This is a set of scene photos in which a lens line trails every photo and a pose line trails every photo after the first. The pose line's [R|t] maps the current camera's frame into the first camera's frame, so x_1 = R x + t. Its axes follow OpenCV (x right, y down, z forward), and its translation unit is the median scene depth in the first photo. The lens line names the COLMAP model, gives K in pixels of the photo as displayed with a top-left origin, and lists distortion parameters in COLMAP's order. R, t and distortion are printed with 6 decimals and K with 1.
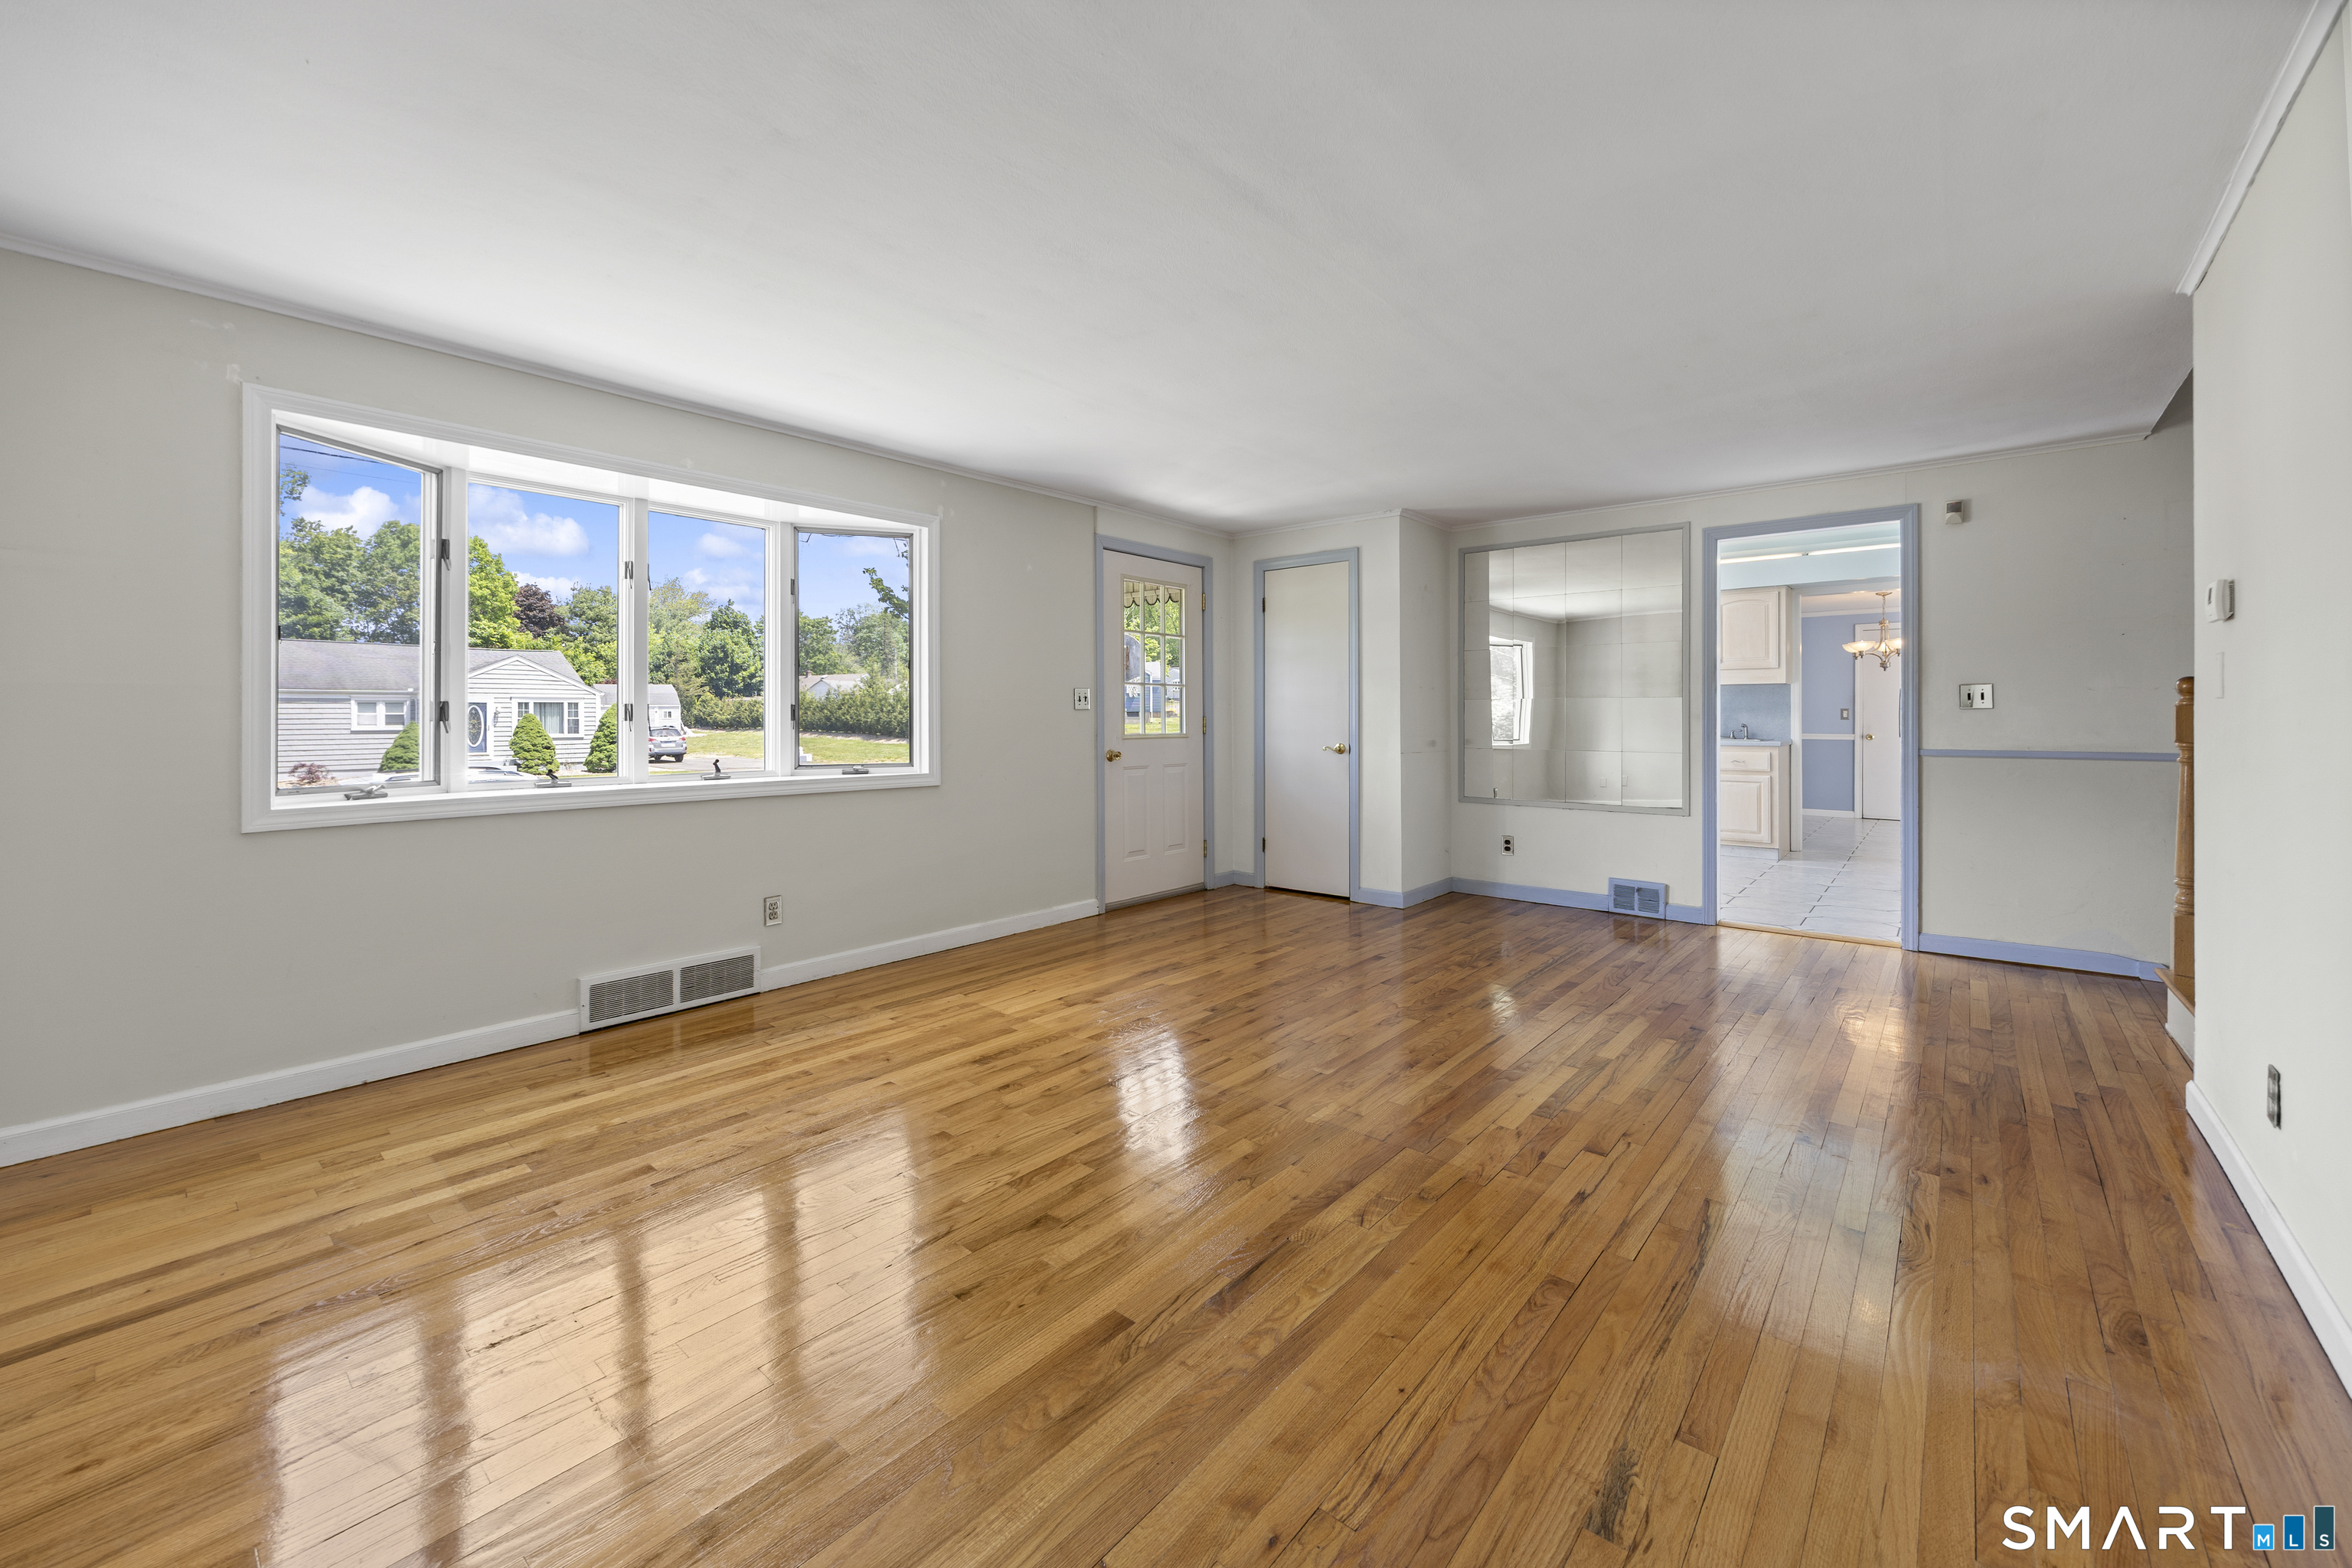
lens RADIAL K [[938.9, 0, 1164.7], [0, 938.9, 738.8], [0, 0, 1]] dist [-0.000168, -0.000279]
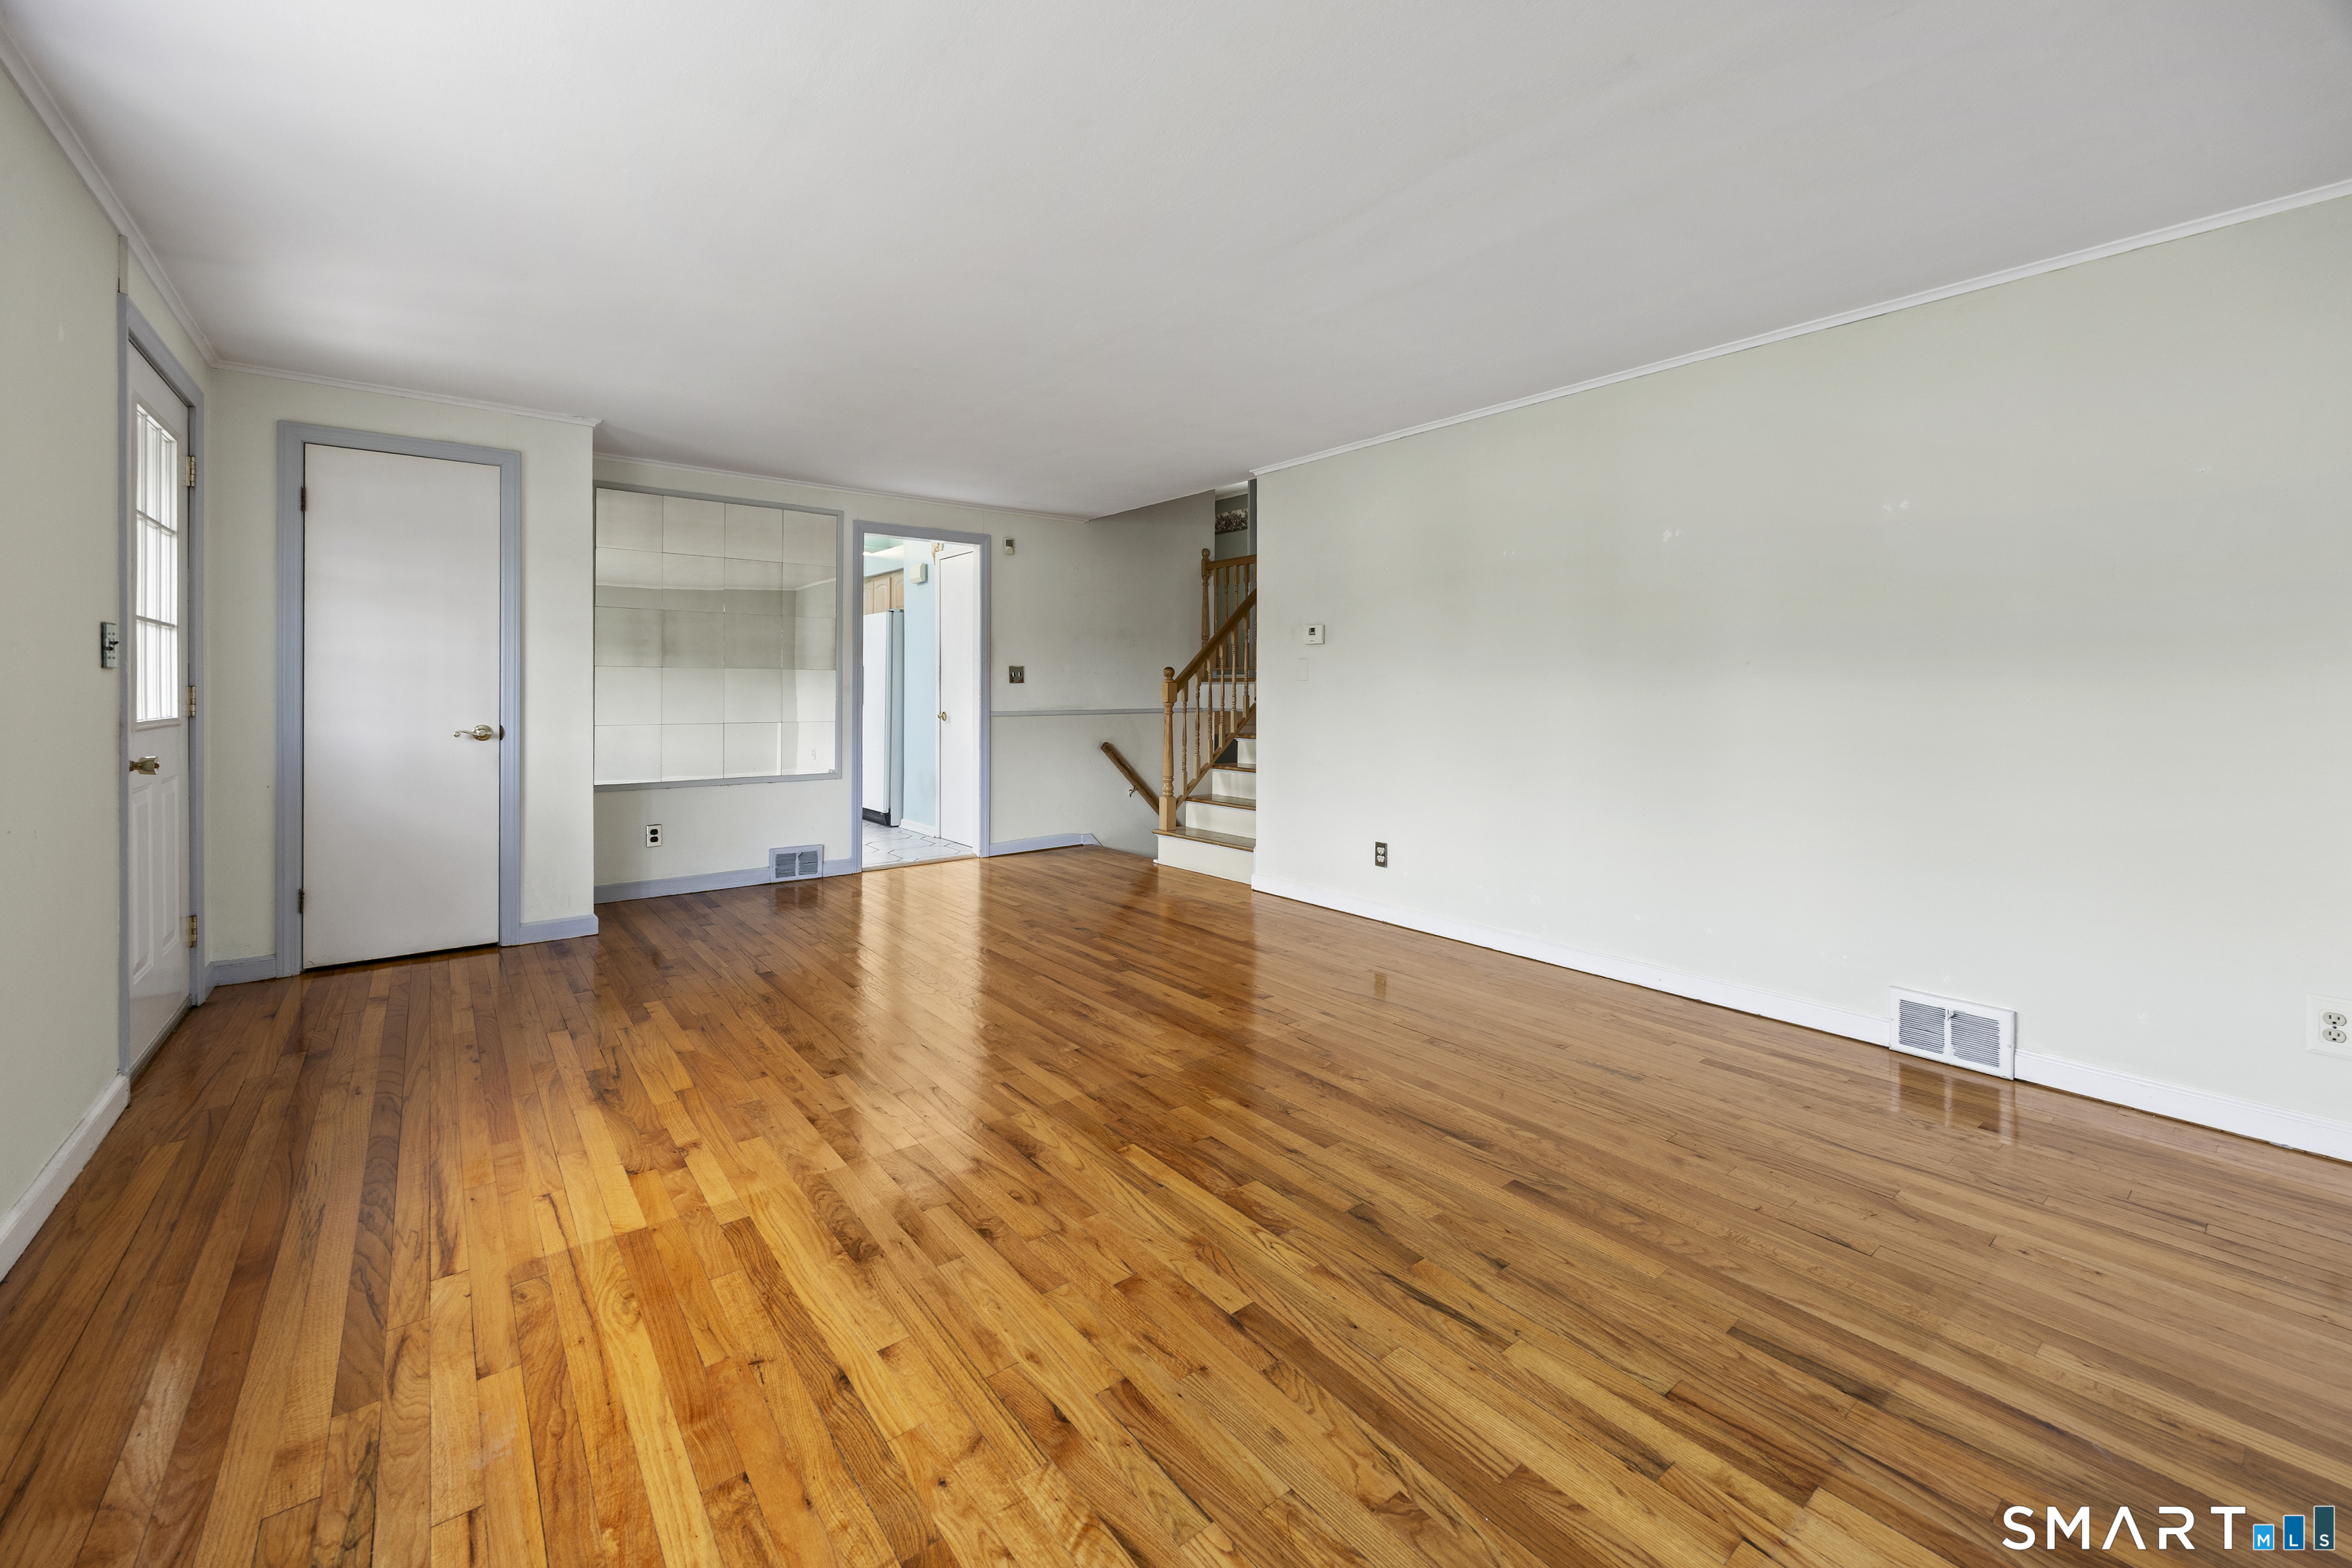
lens RADIAL K [[938.9, 0, 1181.8], [0, 938.9, 694.9], [0, 0, 1]] dist [-0.000168, -0.000279]
pose [[0.185803, -0.004157, 0.982578, -0.610353], [0.021122, 0.999777, 0.000235, -0.009887], [-0.982360, 0.020710, 0.185849, 0.551519]]
